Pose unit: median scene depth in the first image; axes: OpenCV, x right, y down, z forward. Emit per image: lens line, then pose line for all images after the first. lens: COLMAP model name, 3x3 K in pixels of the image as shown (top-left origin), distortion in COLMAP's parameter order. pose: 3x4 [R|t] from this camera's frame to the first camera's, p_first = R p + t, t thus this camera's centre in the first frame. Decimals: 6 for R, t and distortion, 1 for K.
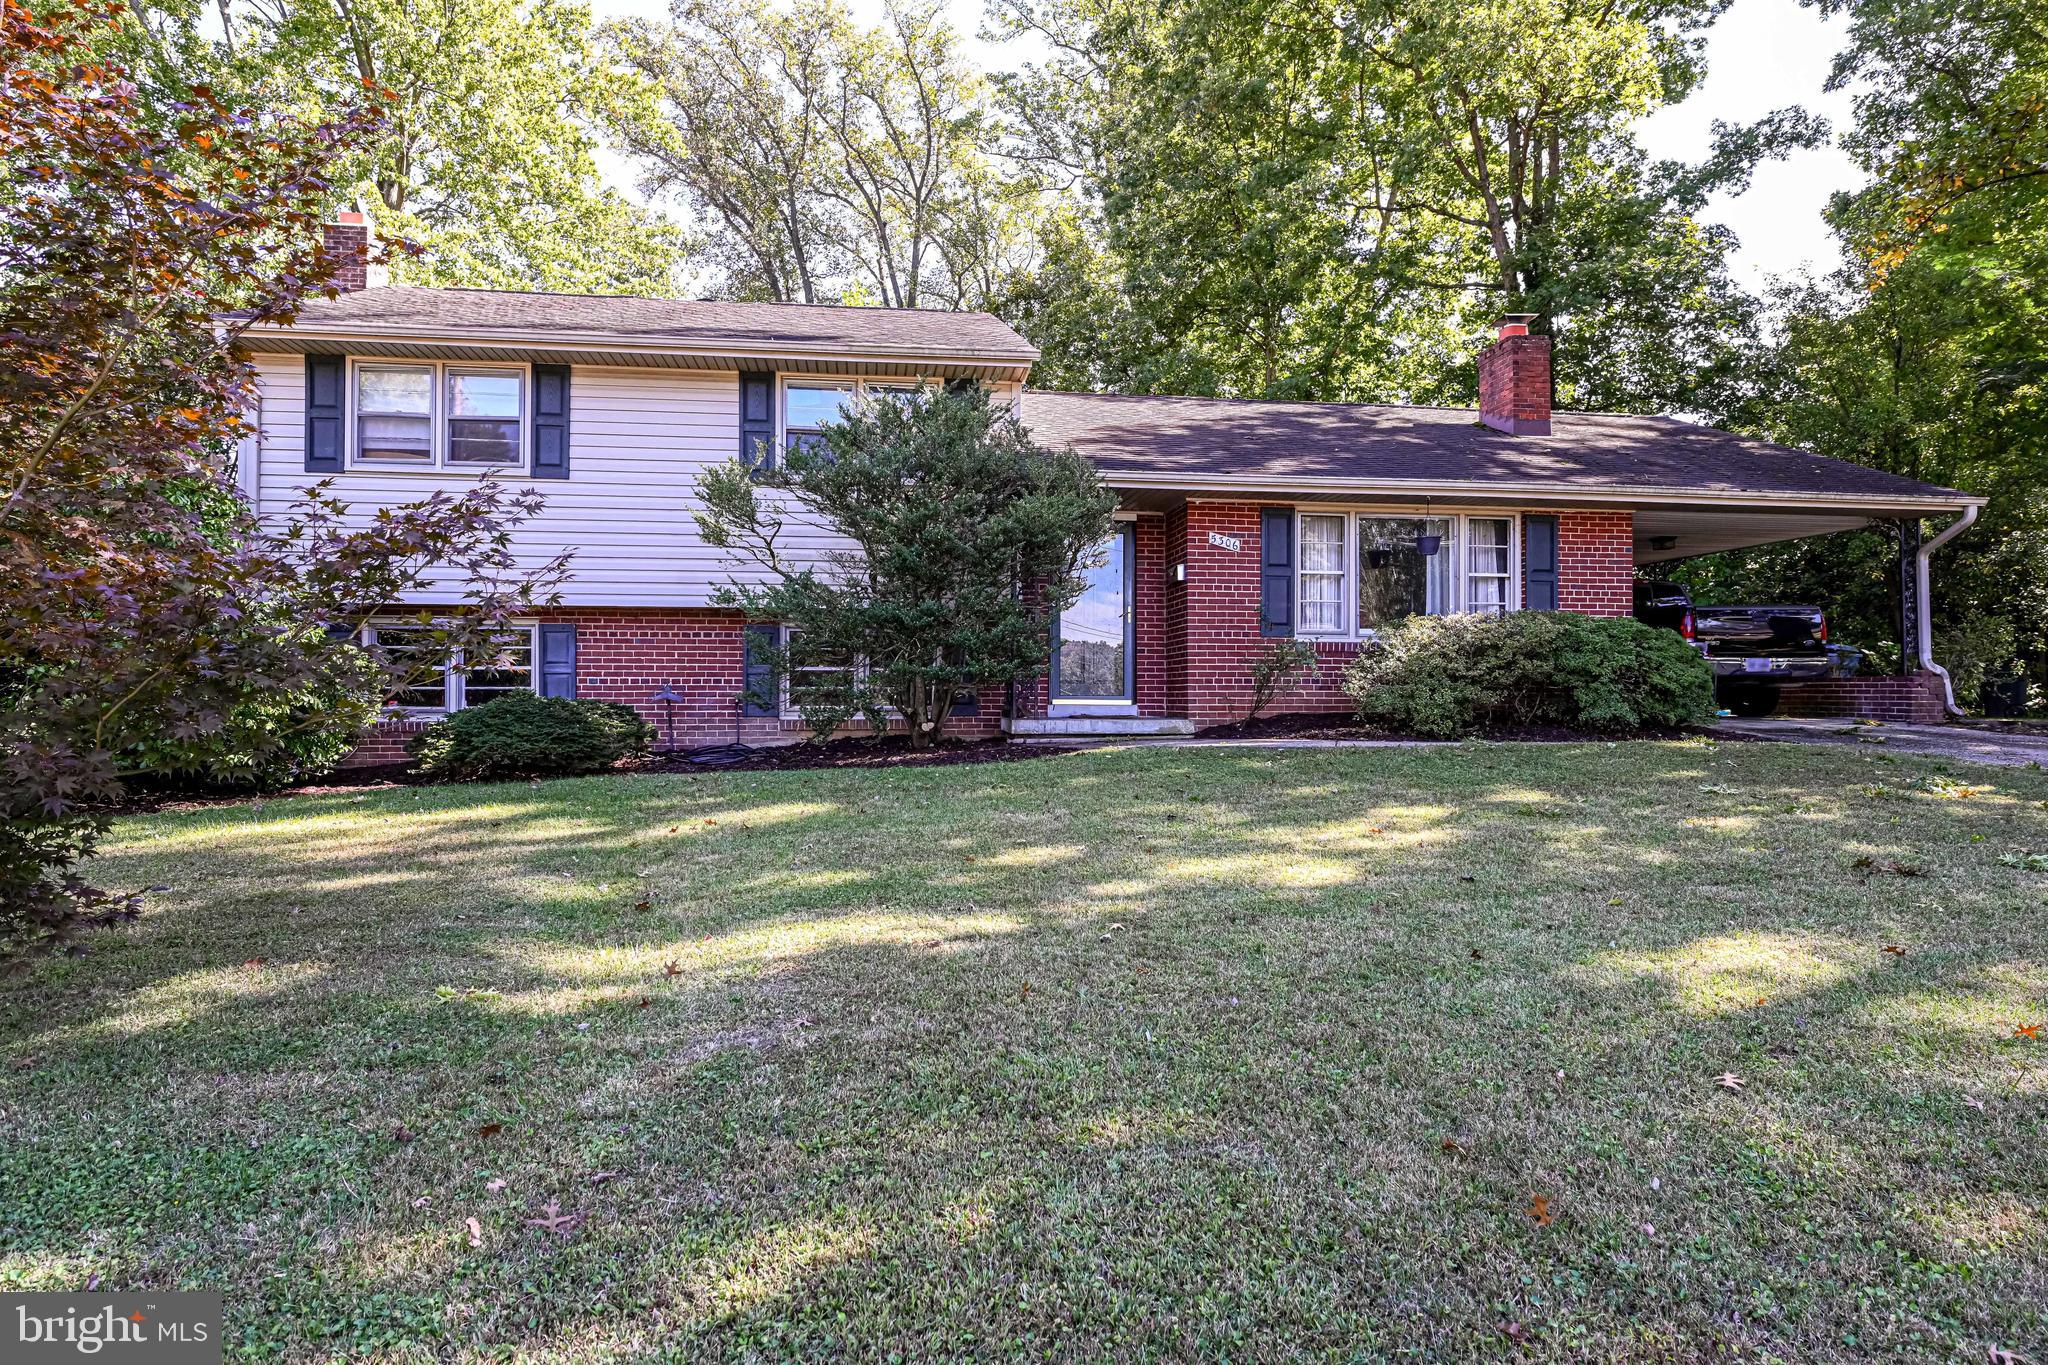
lens RADIAL K [[1157.7, 0, 1031.3], [0, 1157.7, 683.9], [0, 0, 1]] dist [-0.007351, -0.000702]
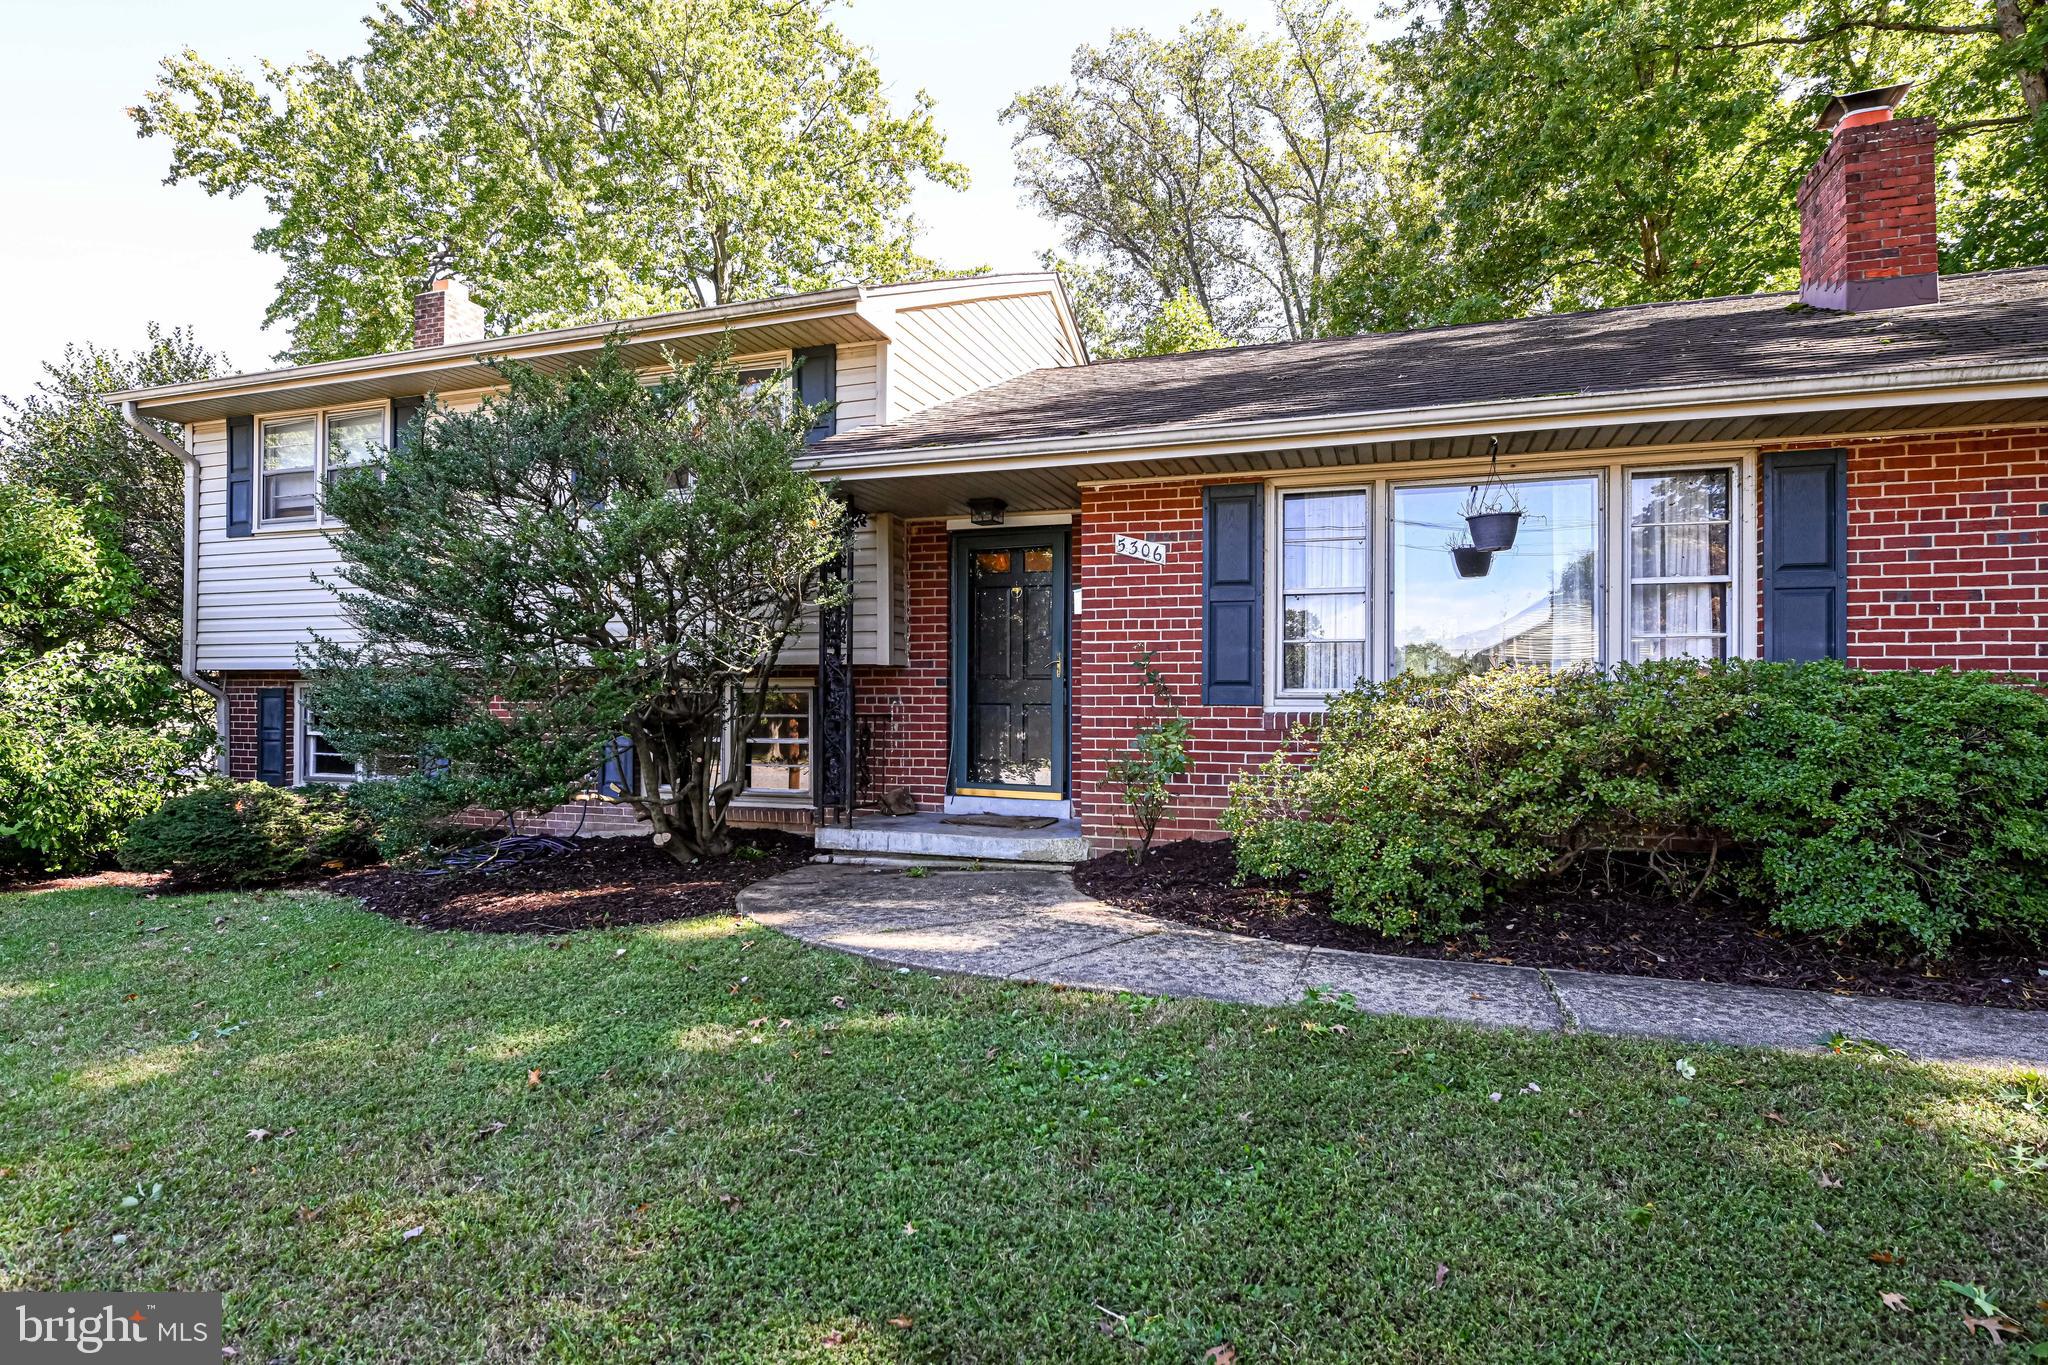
lens RADIAL K [[1041.0, 0, 1026.8], [0, 1041.0, 691.6], [0, 0, 1]] dist [-0.009275, 0.003489]
pose [[0.891991, -0.000802, -0.452053, 0.355032], [0.002909, 0.999988, 0.003967, -0.049126], [0.452044, -0.004854, 0.891982, 0.476250]]
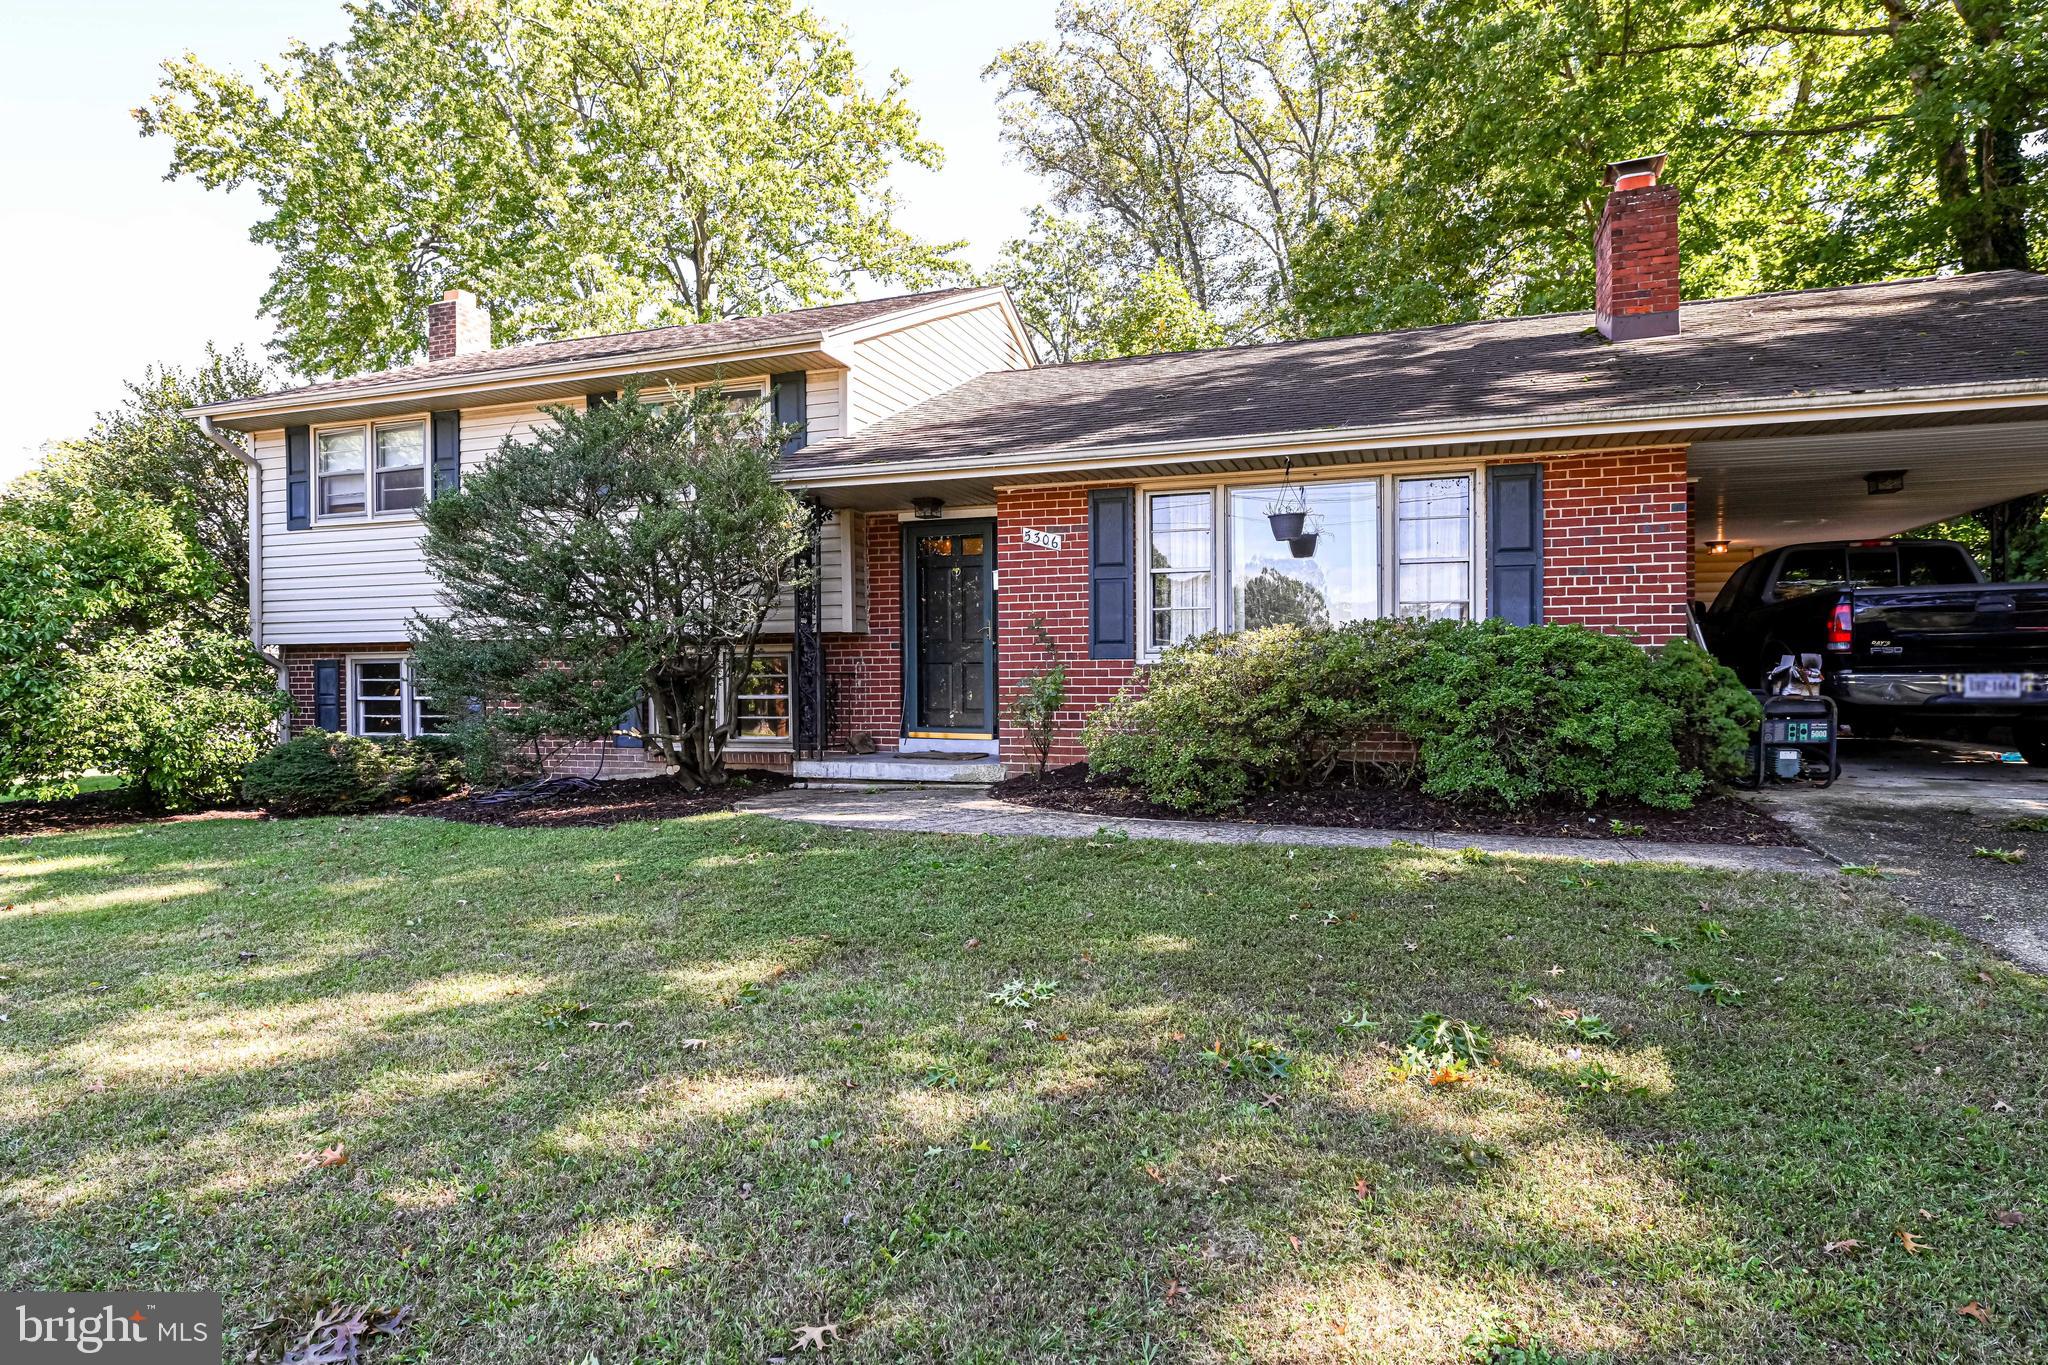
lens RADIAL K [[1119.1, 0, 1027.8], [0, 1119.1, 684.9], [0, 0, 1]] dist [-0.007250, -0.000482]
pose [[0.891007, -0.003545, -0.453976, 0.493617], [0.013741, 0.999722, 0.019161, -0.037630], [0.453781, -0.023311, 0.890808, 0.313017]]
